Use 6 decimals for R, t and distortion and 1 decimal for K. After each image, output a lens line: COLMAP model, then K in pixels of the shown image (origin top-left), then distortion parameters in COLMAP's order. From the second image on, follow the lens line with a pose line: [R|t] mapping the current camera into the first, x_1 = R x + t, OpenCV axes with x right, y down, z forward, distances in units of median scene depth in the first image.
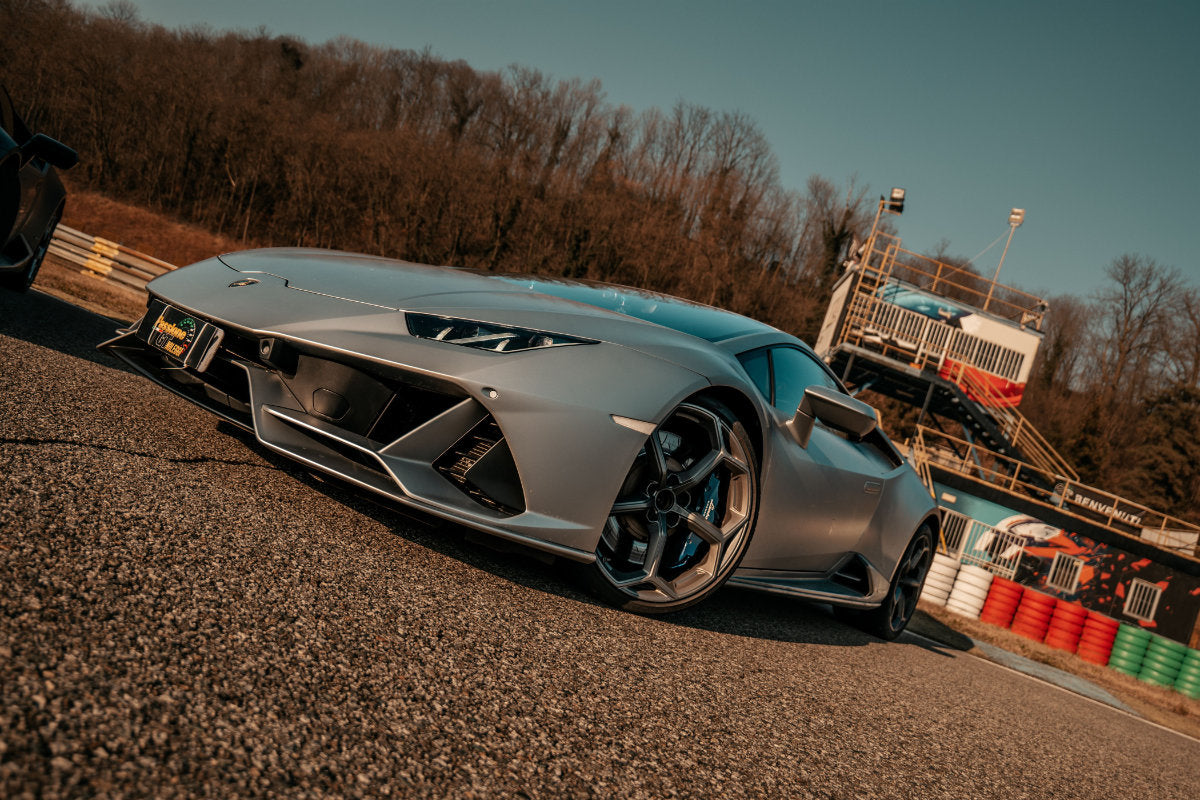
lens RADIAL K [[891.5, 0, 552.8], [0, 891.5, 382.0], [0, 0, 1]] dist [-0.147628, 0.076904]
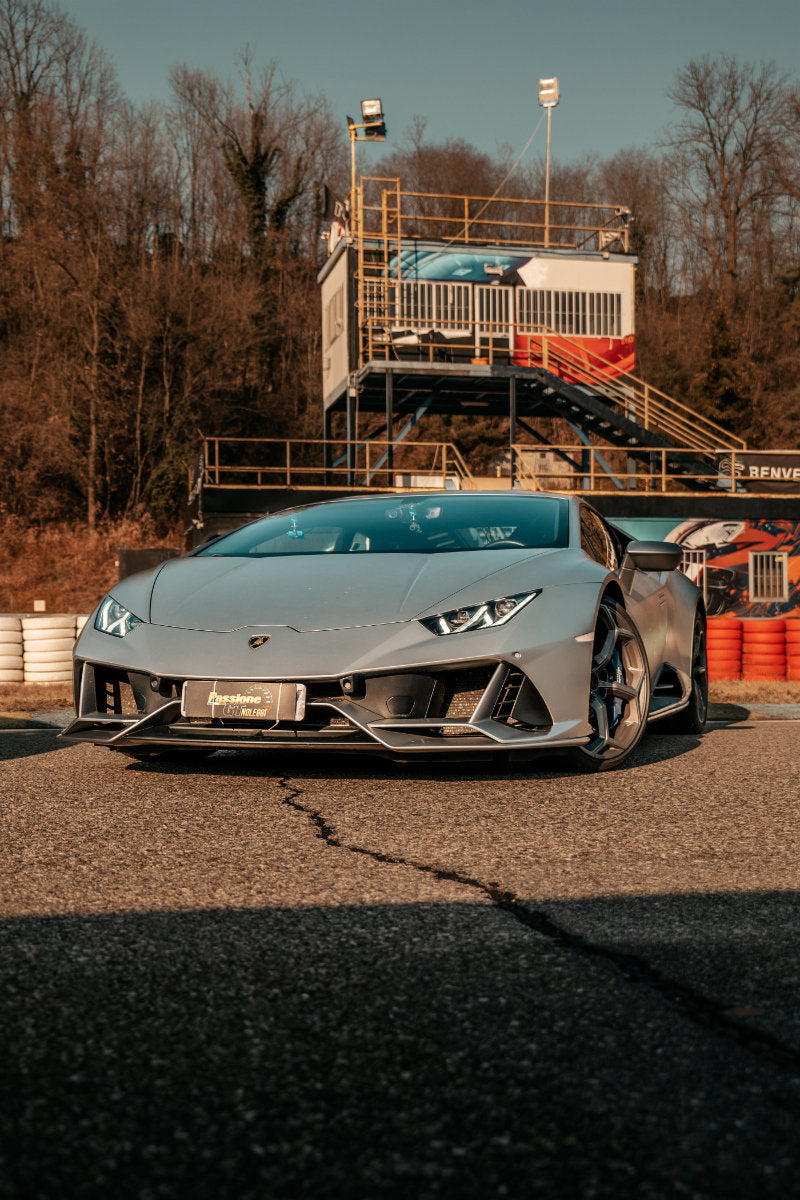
lens RADIAL K [[1549.7, 0, 374.5], [0, 1549.7, 621.7], [0, 0, 1]] dist [0.006532, 0.062786]
pose [[0.887270, -0.350981, 0.299274, -0.083669], [0.317997, 0.935452, 0.154297, -0.041440], [-0.334112, -0.041735, 0.941609, -0.105295]]
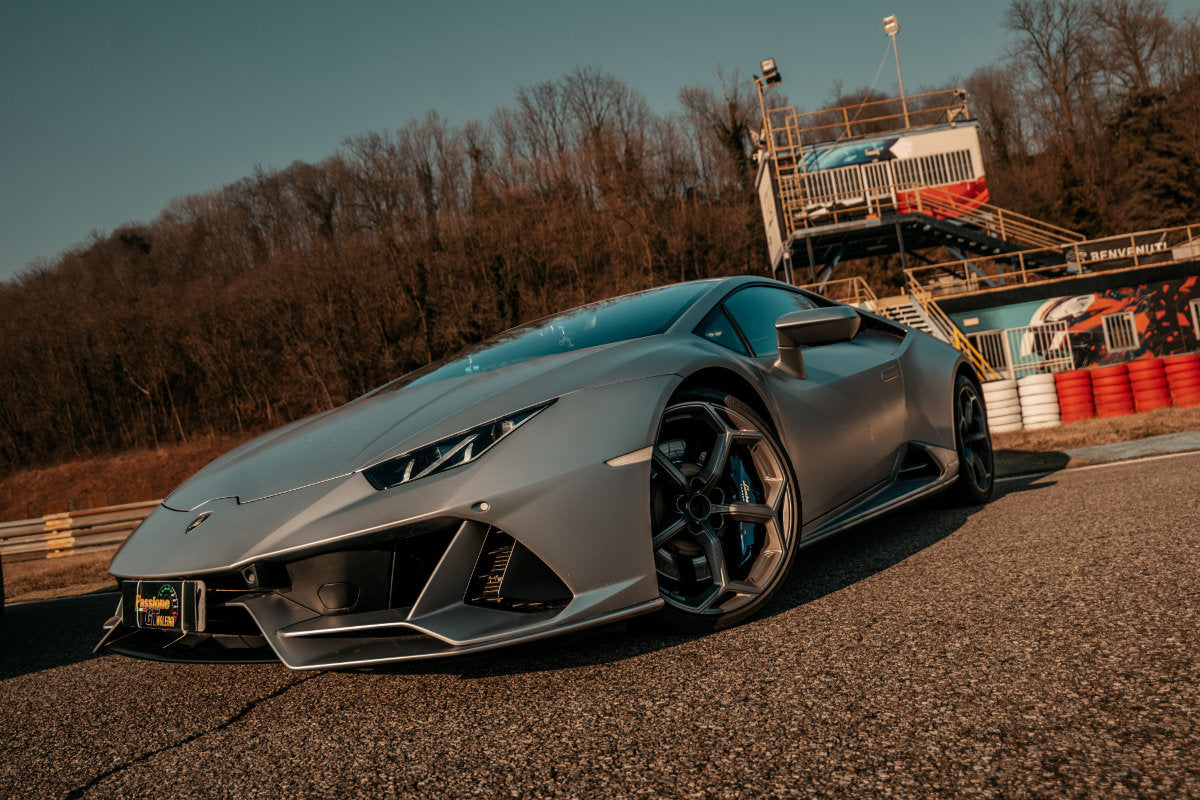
lens RADIAL K [[941.7, 0, 541.4], [0, 941.7, 404.9], [0, 0, 1]] dist [-0.127074, 0.078353]
pose [[0.876552, -0.481305, 0.001230, 0.003155], [0.481298, 0.876519, -0.008187, -0.003675], [0.002862, 0.007768, 0.999966, 0.000027]]
